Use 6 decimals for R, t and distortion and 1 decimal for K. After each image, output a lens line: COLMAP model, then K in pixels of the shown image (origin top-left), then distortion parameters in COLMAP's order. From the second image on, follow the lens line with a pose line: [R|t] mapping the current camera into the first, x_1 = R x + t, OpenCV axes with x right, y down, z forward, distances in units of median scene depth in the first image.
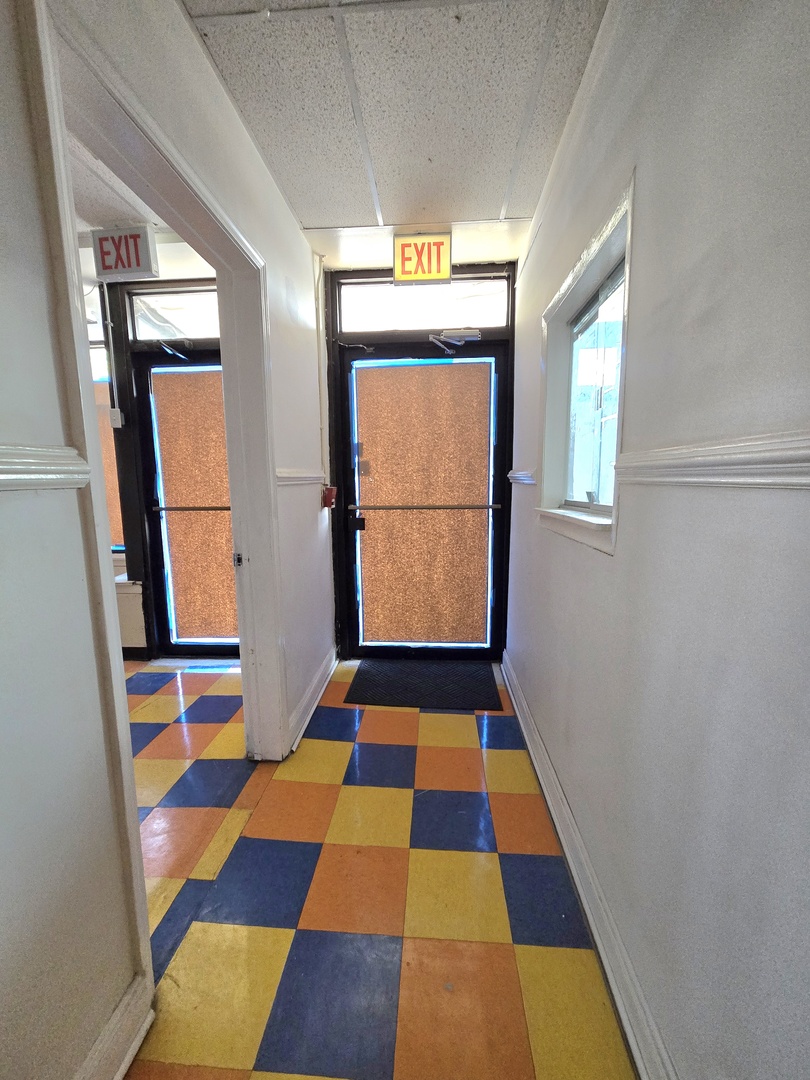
lens RADIAL K [[448.6, 0, 412.4], [0, 448.6, 541.0], [0, 0, 1]] dist [0.000908, 0.000076]
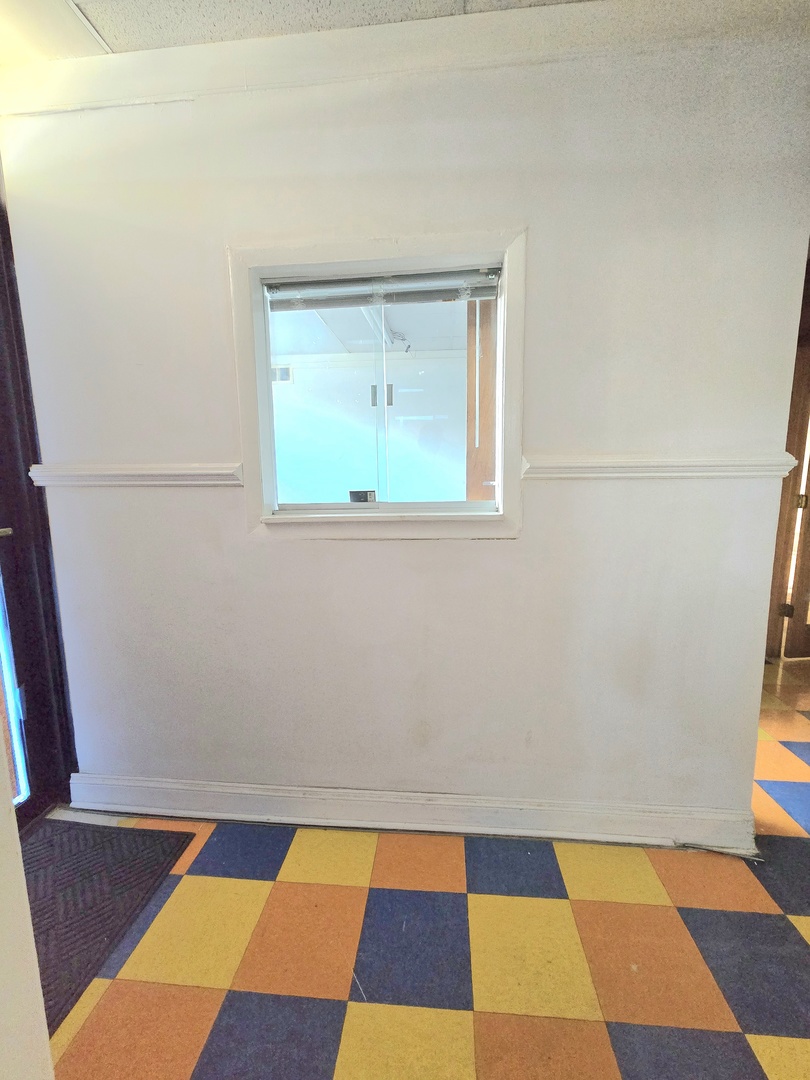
lens RADIAL K [[448.6, 0, 412.4], [0, 448.6, 541.0], [0, 0, 1]] dist [0.000908, 0.000076]
pose [[0.010224, -0.123740, 0.992262, -0.504904], [0.144432, 0.982091, 0.120983, -0.097565], [-0.989462, 0.142078, 0.027913, 0.812910]]
